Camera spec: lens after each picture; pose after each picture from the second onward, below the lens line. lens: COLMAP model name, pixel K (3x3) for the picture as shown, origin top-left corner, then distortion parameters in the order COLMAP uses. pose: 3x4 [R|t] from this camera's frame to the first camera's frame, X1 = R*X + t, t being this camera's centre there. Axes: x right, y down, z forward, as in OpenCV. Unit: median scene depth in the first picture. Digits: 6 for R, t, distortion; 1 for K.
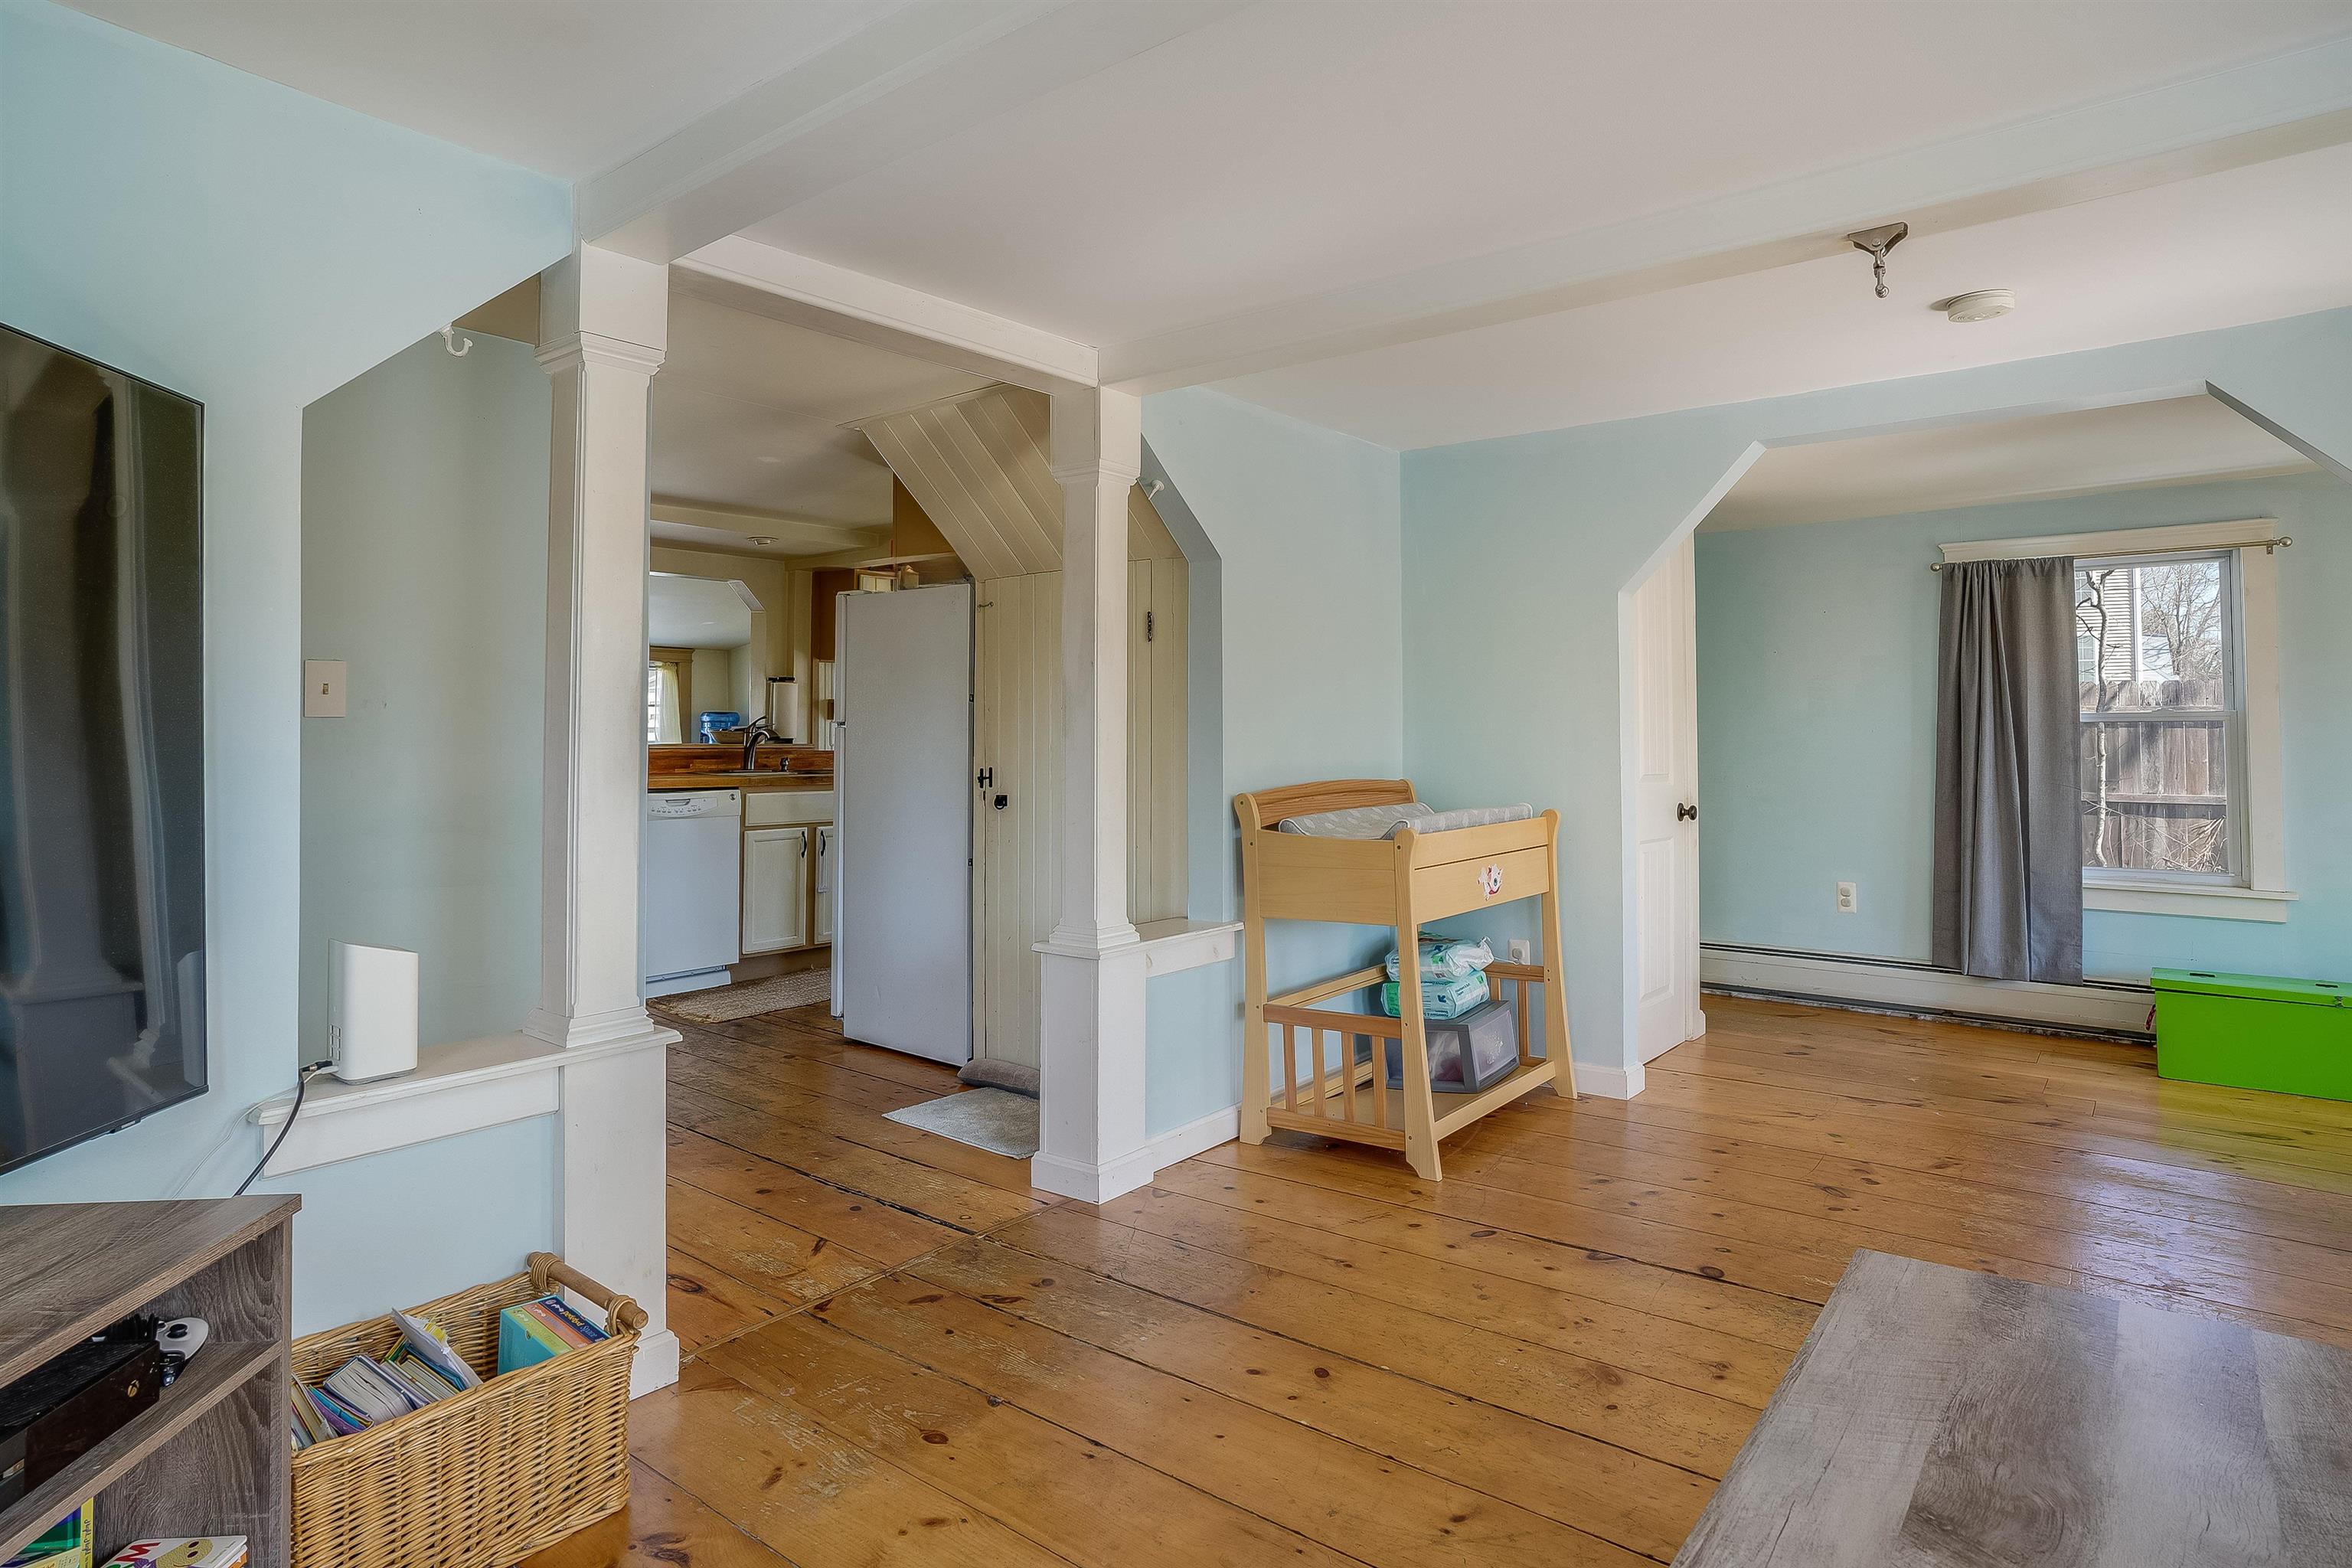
lens RADIAL K [[1267.0, 0, 1169.0], [0, 1267.0, 698.6], [0, 0, 1]] dist [-0.031929, 0.010667]
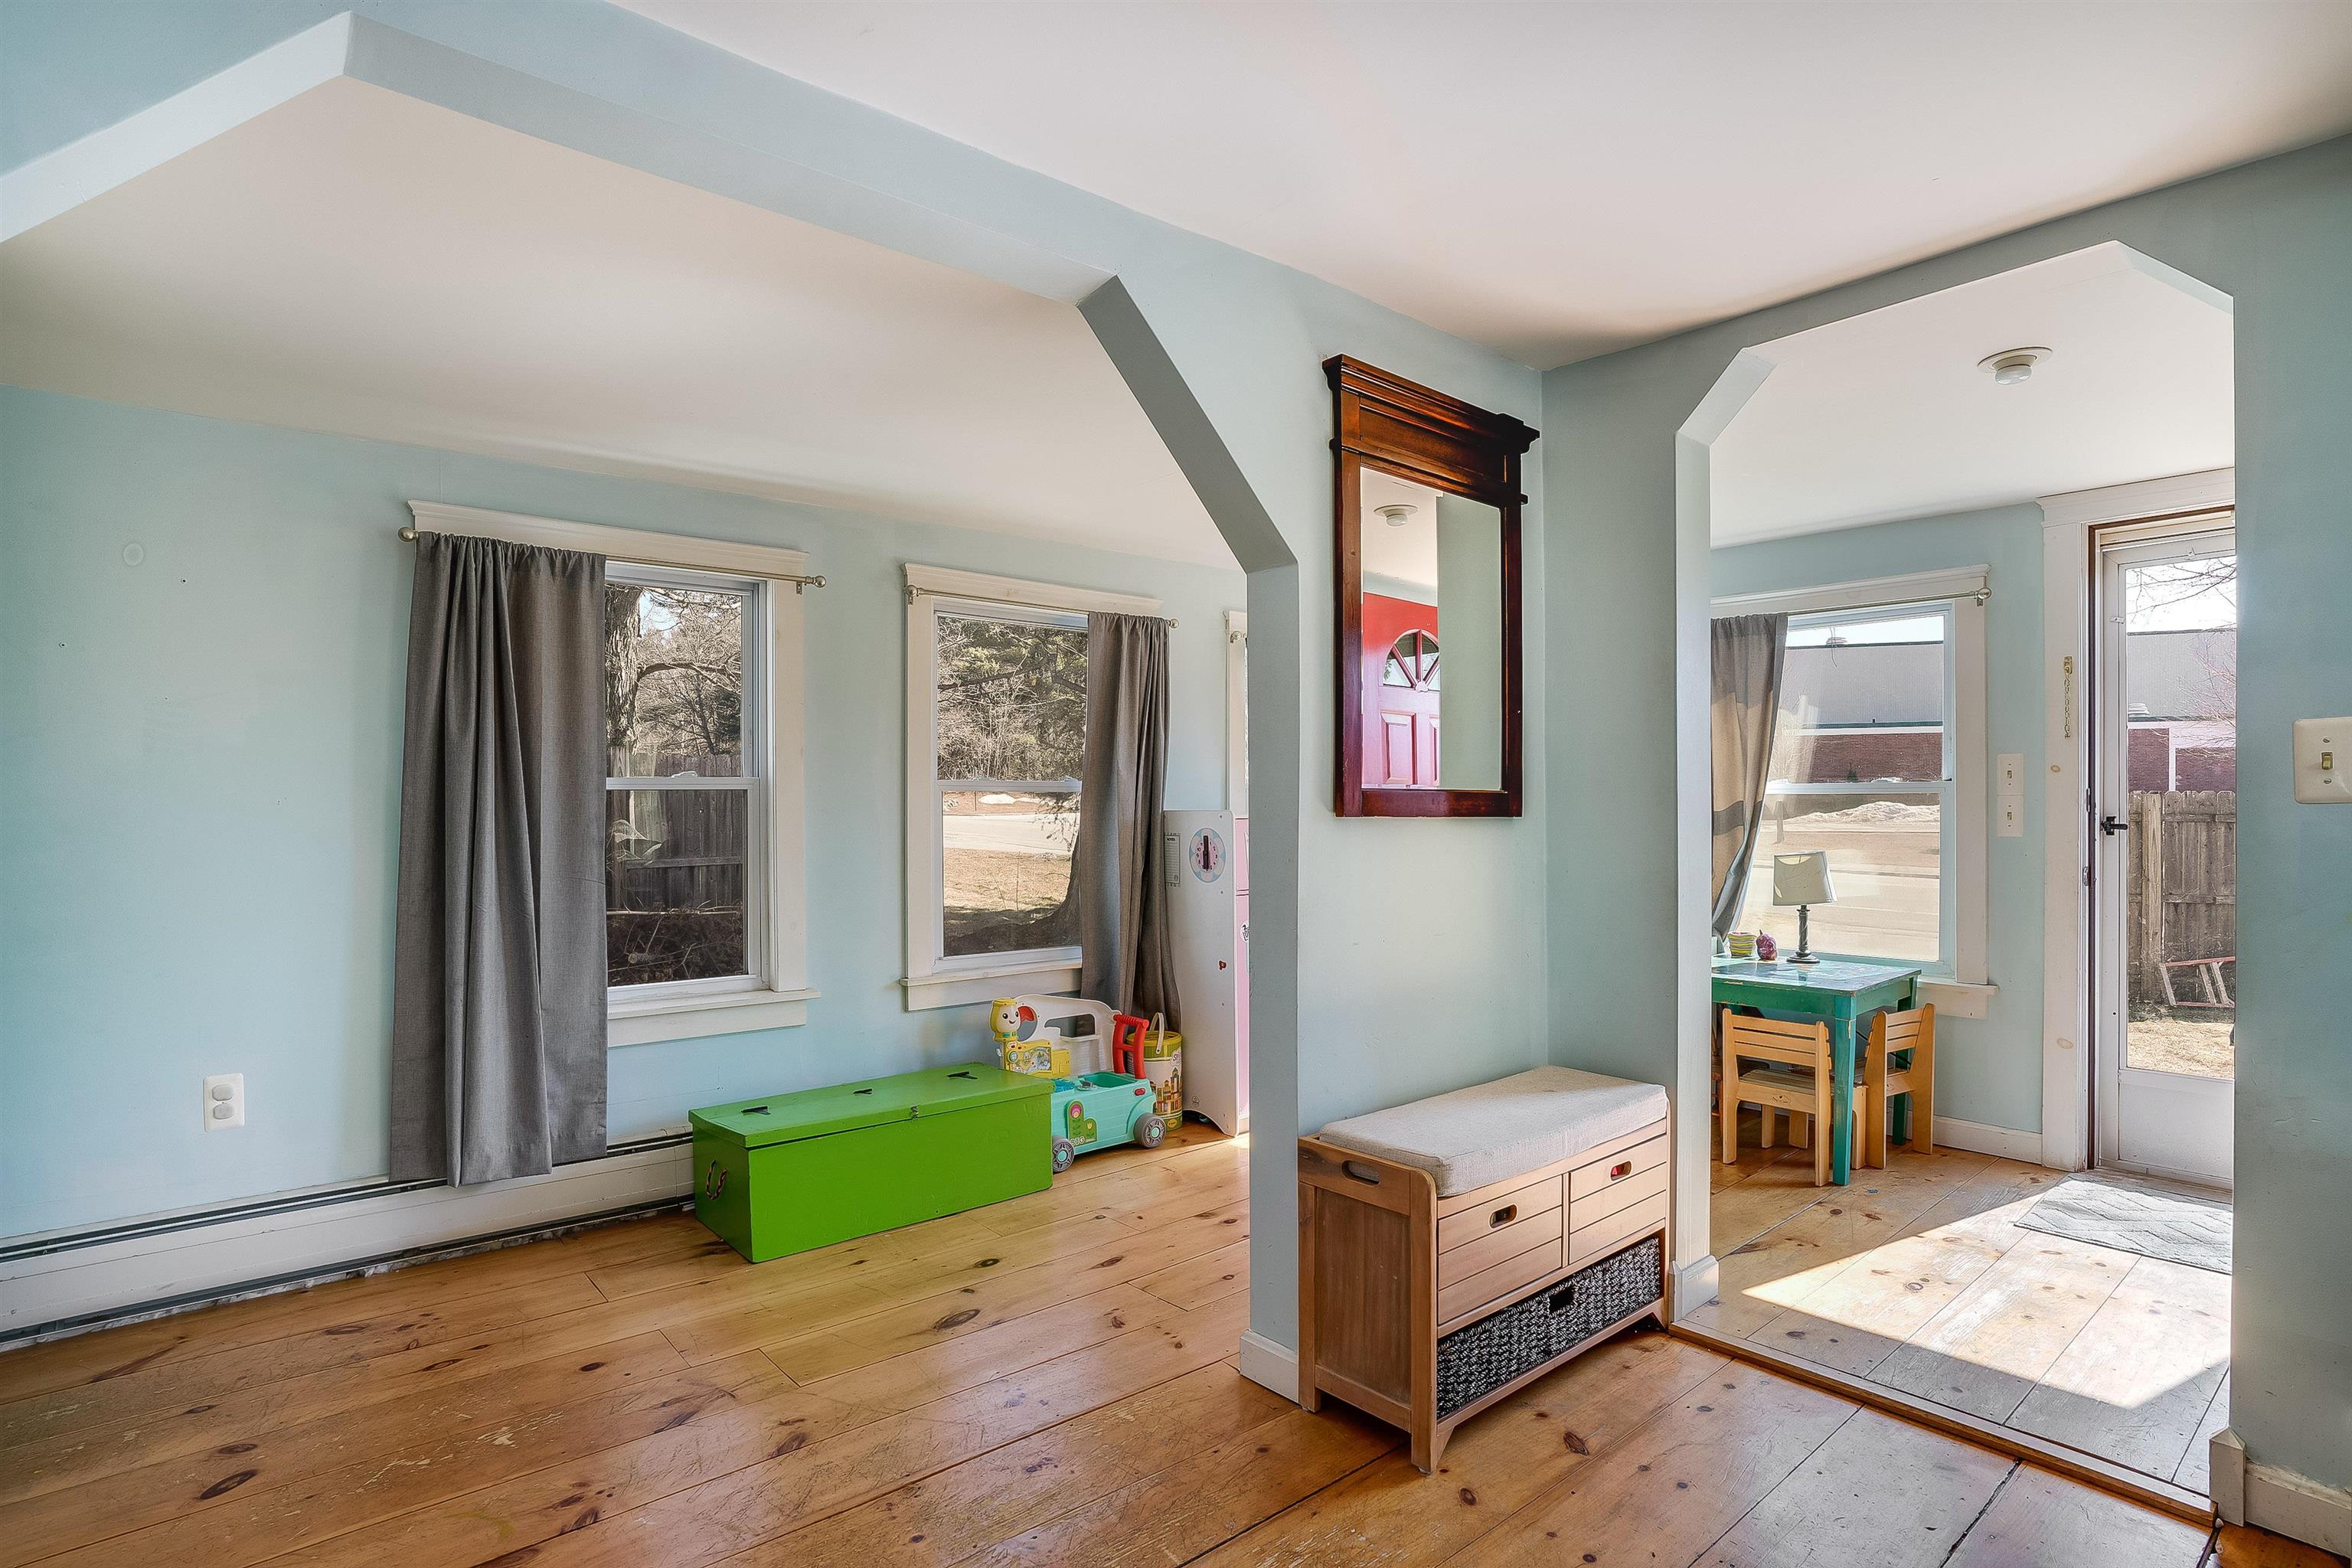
lens RADIAL K [[1146.0, 0, 1180.1], [0, 1146.0, 805.2], [0, 0, 1]] dist [-0.049104, 0.015597]
pose [[0.190868, -0.001282, 0.981615, 0.155376], [-0.028236, 0.999578, 0.006796, 0.013897], [-0.981210, -0.029014, 0.190751, 0.553426]]
